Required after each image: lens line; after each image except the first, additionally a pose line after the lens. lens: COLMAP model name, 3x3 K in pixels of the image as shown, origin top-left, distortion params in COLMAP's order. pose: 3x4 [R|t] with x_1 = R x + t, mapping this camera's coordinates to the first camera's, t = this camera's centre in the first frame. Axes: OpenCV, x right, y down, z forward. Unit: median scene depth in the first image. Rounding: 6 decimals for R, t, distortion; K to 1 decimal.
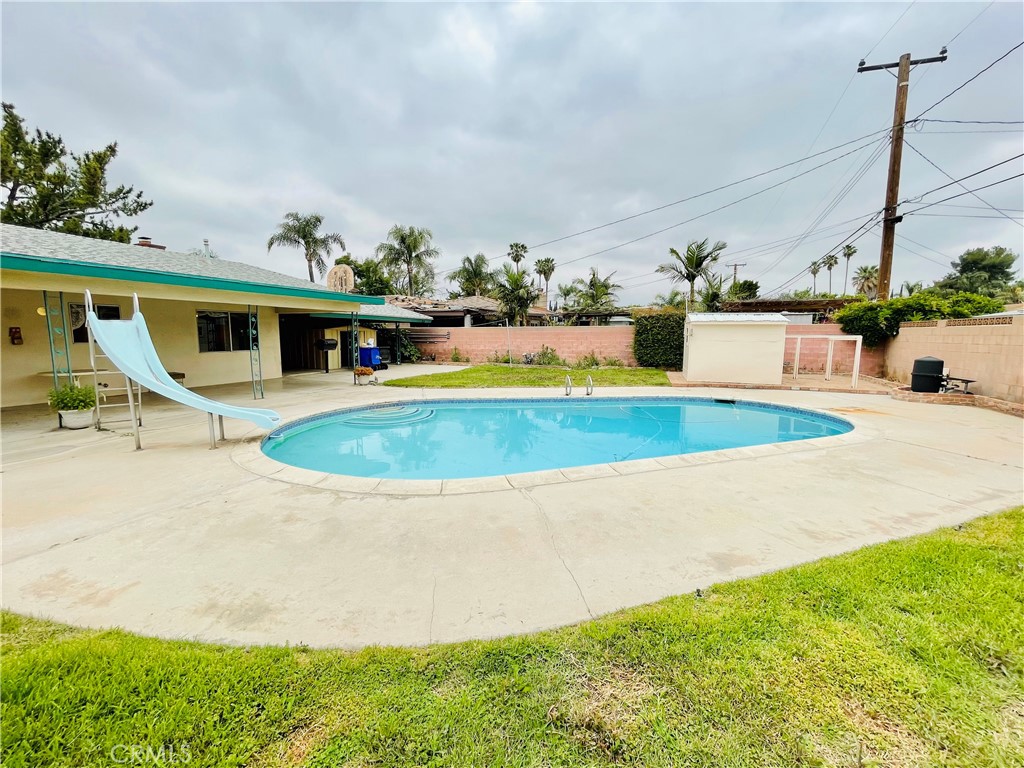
lens RADIAL K [[414.9, 0, 510.0], [0, 414.9, 382.4], [0, 0, 1]] dist [-0.000821, -0.000973]
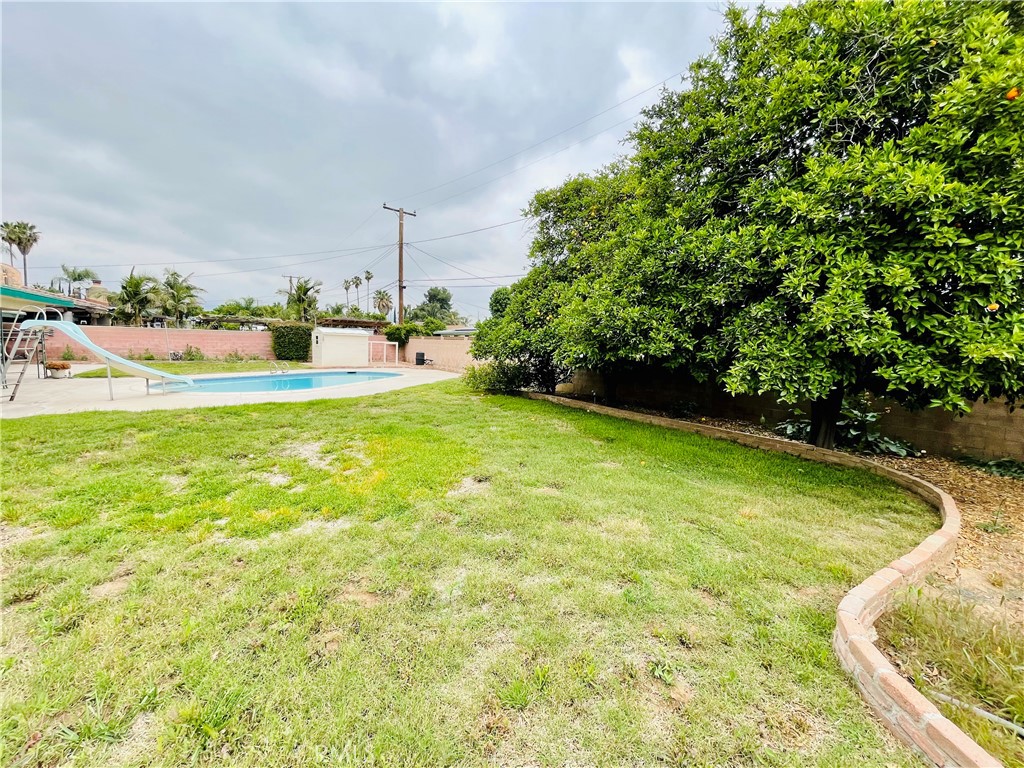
lens RADIAL K [[414.9, 0, 508.9], [0, 414.9, 383.6], [0, 0, 1]] dist [-0.000821, -0.000973]
pose [[0.535187, -0.066054, 0.842147, -0.442476], [0.067220, 0.997107, 0.035490, 0.042776], [-0.842055, 0.037616, 0.538078, -0.425772]]
